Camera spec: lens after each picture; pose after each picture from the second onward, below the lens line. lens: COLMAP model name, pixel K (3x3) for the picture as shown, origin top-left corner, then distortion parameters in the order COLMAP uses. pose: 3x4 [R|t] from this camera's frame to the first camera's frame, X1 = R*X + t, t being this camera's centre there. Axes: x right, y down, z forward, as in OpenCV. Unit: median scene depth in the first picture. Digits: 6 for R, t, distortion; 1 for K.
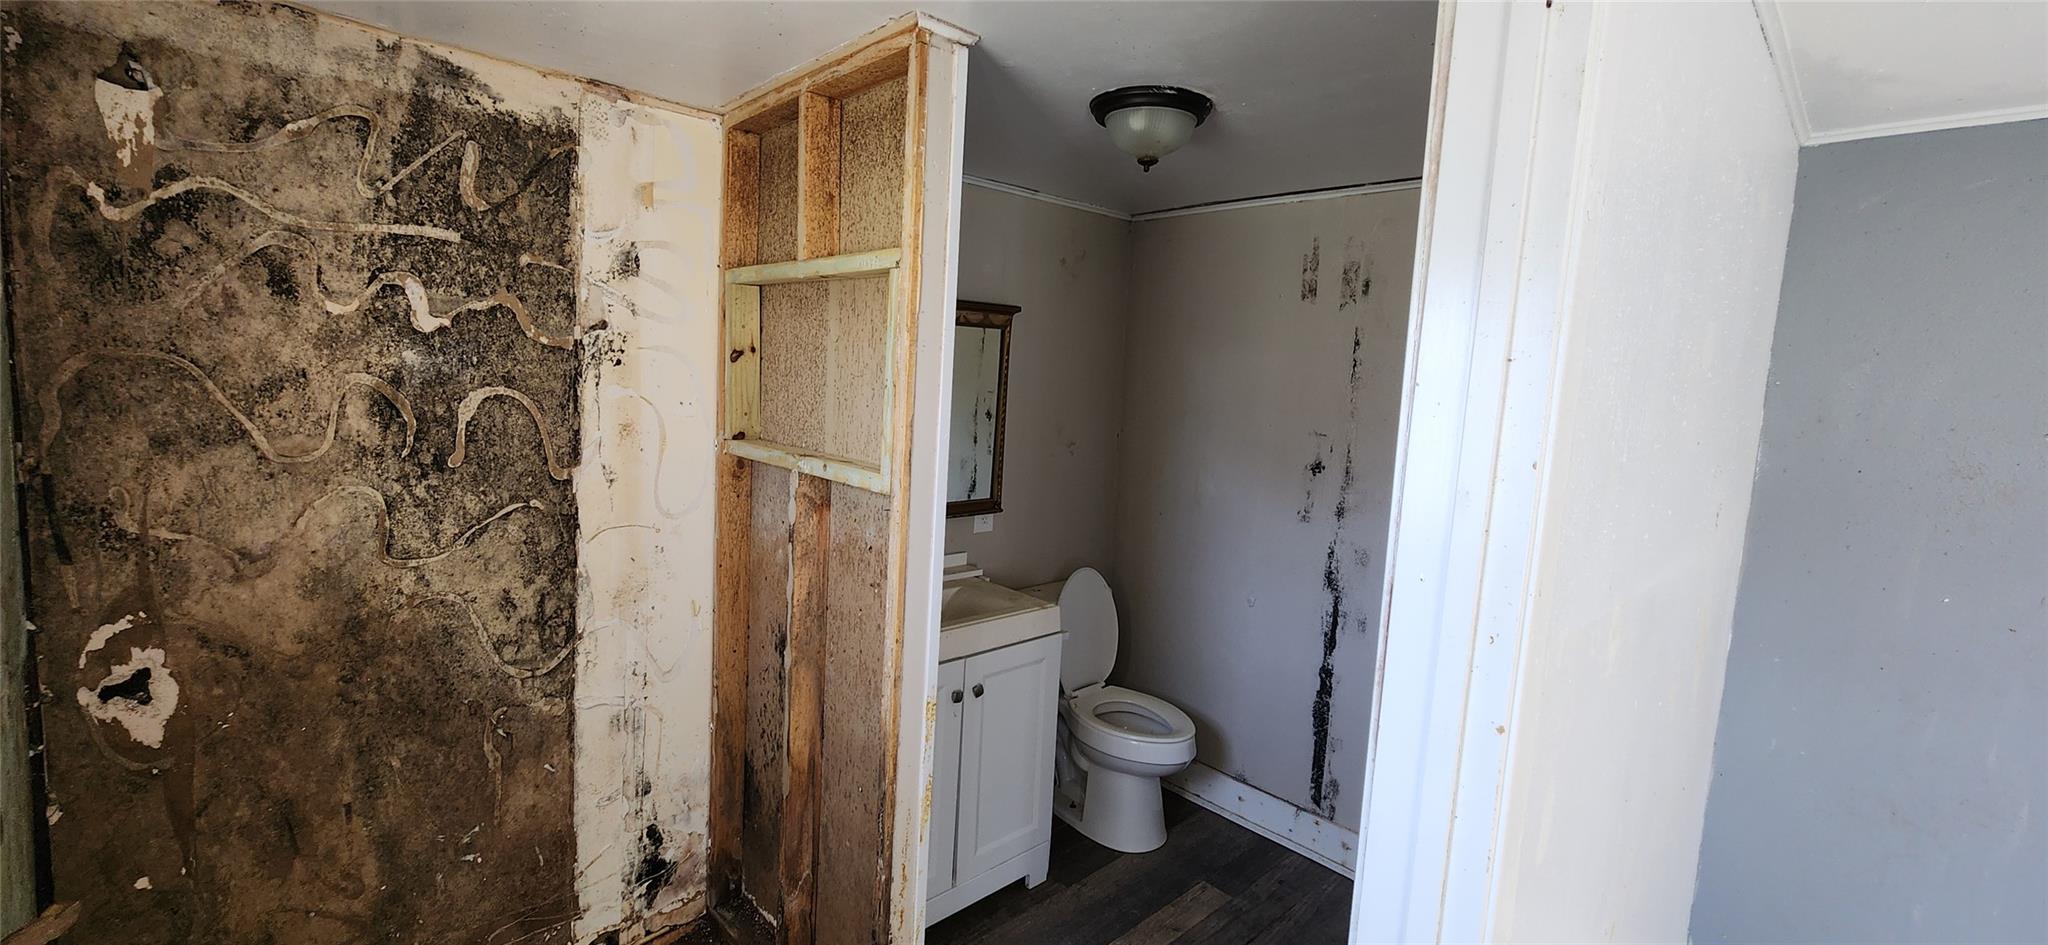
lens RADIAL K [[849.9, 0, 1028.4], [0, 849.9, 463.8], [0, 0, 1]] dist [-0.004746, -0.000116]
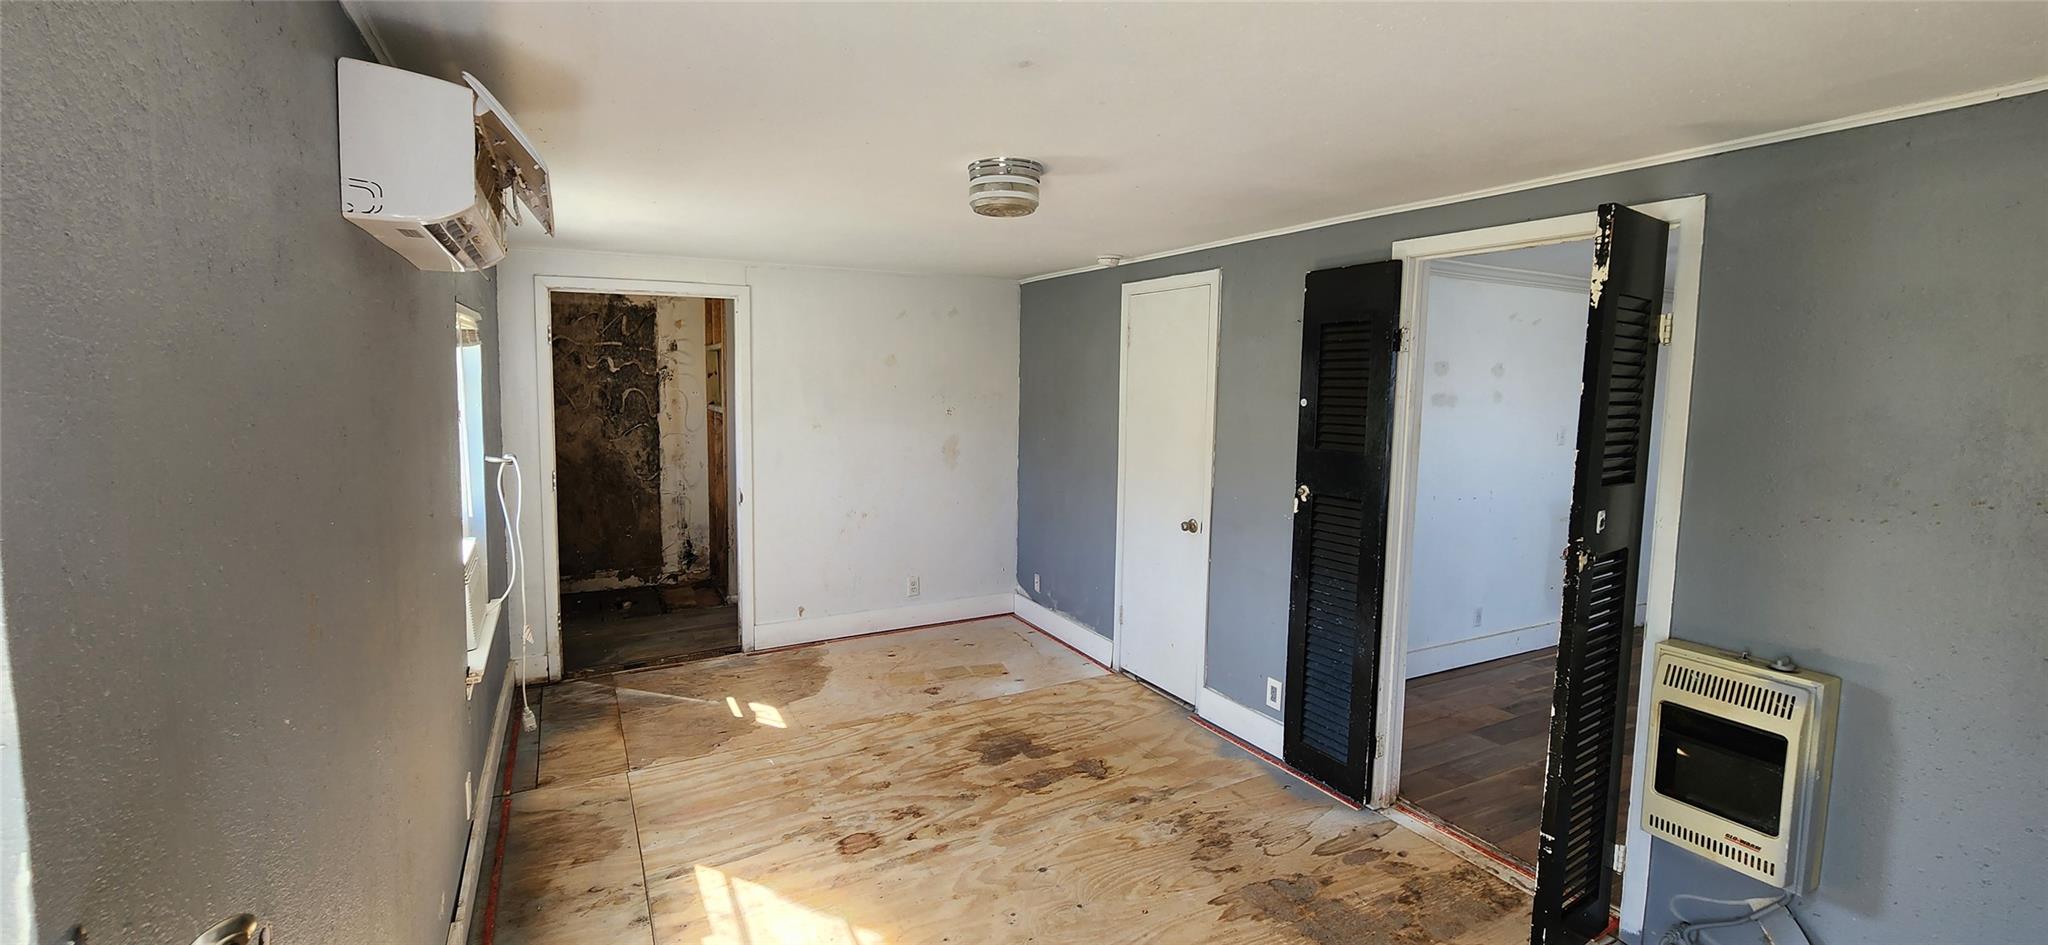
lens RADIAL K [[849.9, 0, 1020.2], [0, 849.9, 466.4], [0, 0, 1]] dist [-0.004746, -0.000116]
pose [[0.961185, -0.016203, -0.275429, 1.629859], [0.012386, 0.999802, -0.015590, 0.268494], [0.275627, 0.011574, 0.961195, -1.657741]]
